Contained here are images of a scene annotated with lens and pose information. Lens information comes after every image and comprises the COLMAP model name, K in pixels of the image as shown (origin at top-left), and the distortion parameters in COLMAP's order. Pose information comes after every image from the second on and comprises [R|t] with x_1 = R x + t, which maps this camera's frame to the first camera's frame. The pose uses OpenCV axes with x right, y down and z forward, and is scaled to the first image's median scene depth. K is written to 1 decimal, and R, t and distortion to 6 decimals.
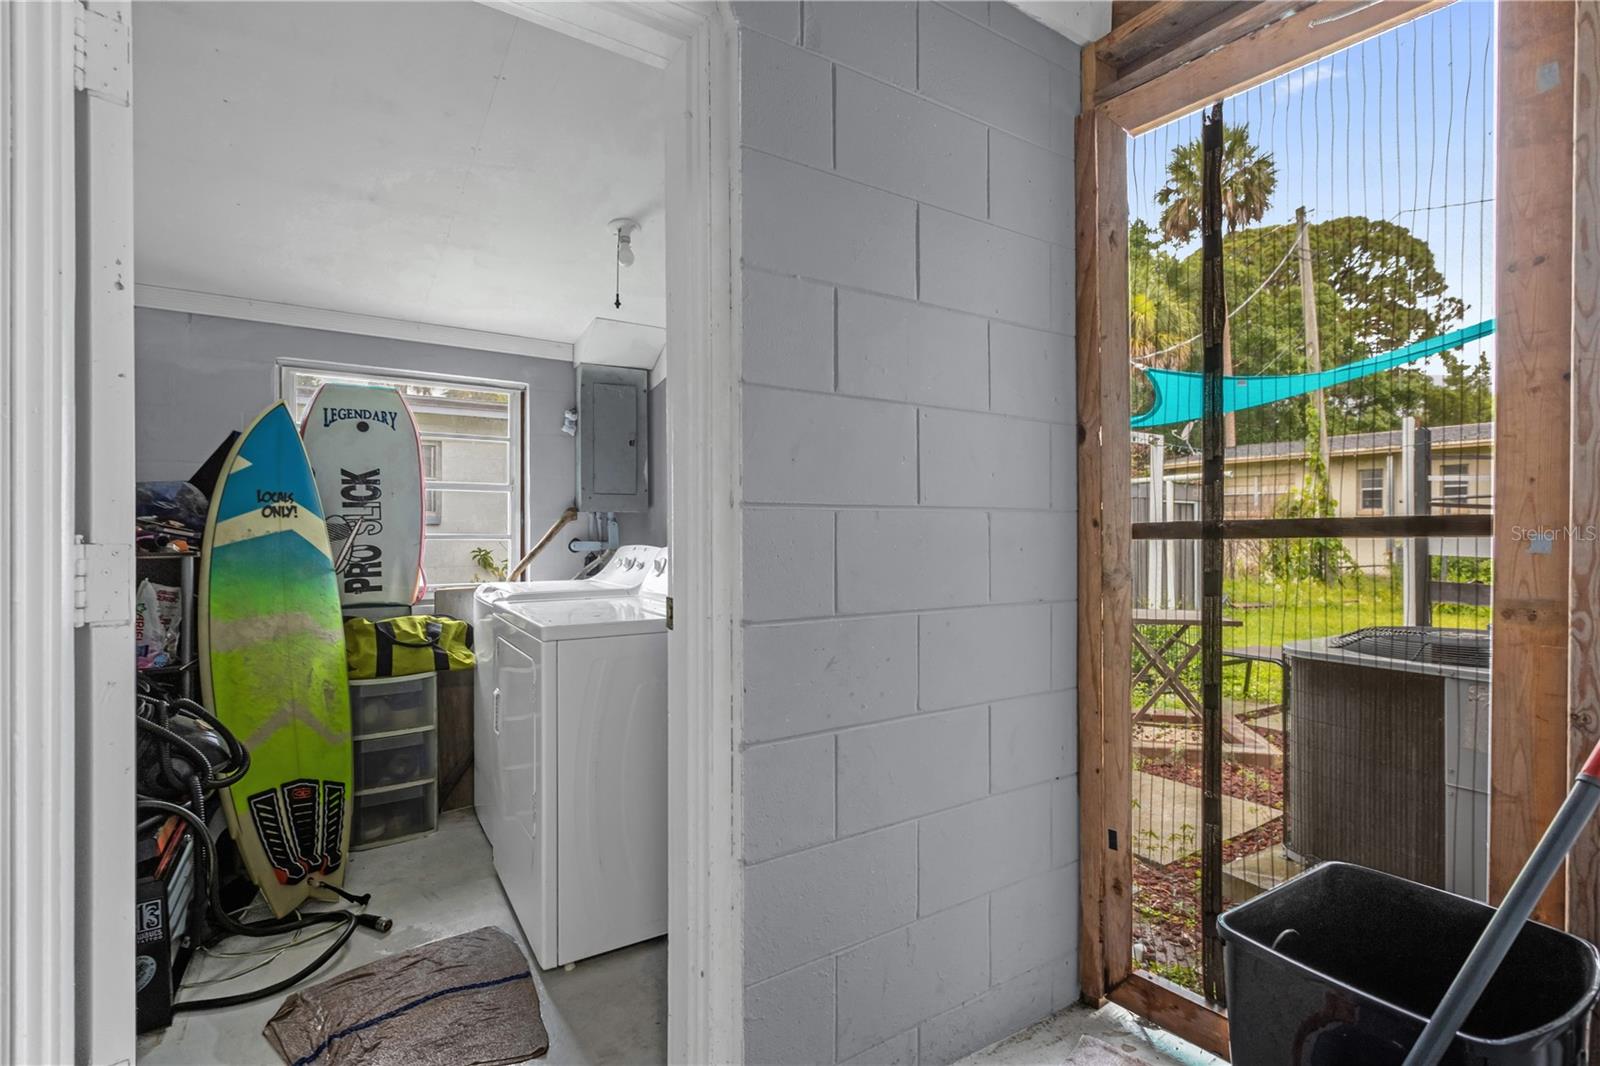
lens RADIAL K [[743.4, 0, 799.9], [0, 743.4, 529.1], [0, 0, 1]] dist [0.001525, -0.000550]
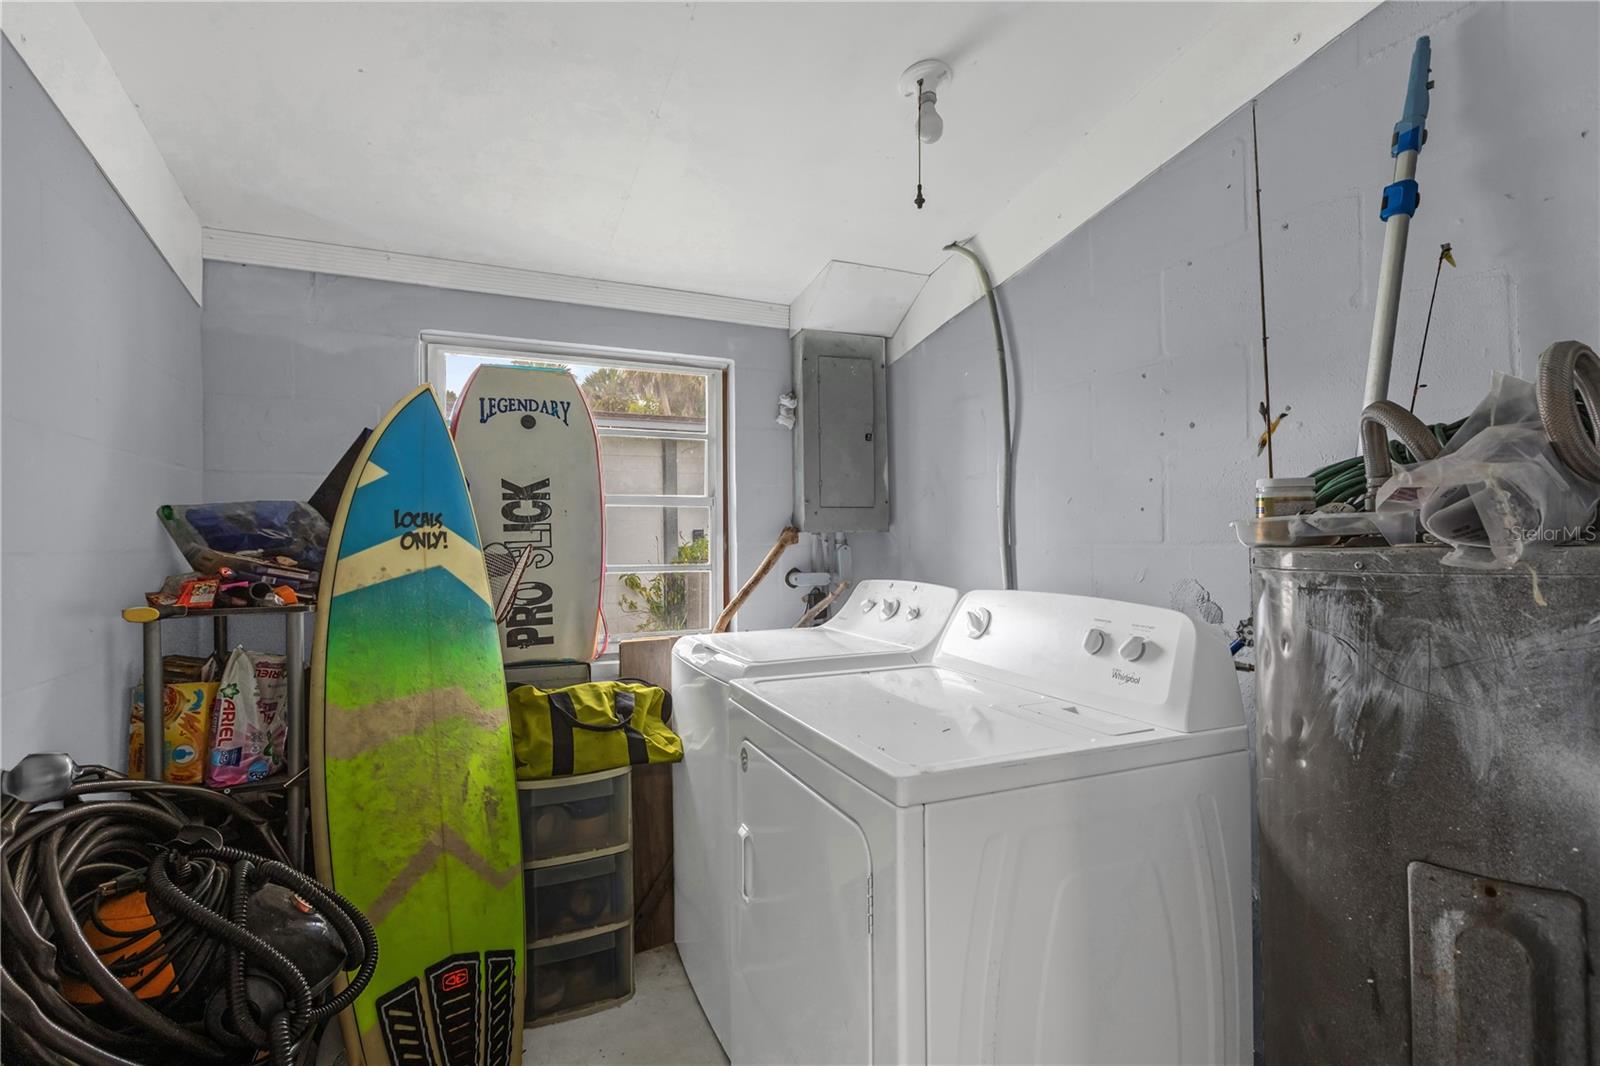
lens RADIAL K [[734.7, 0, 800.0], [0, 734.7, 533.0], [0, 0, 1]] dist [0.000247, 0.000661]
pose [[0.988802, -0.010868, -0.148840, -0.231544], [0.009627, 0.999913, -0.009058, -0.019638], [0.148926, 0.007524, 0.988820, 0.346339]]
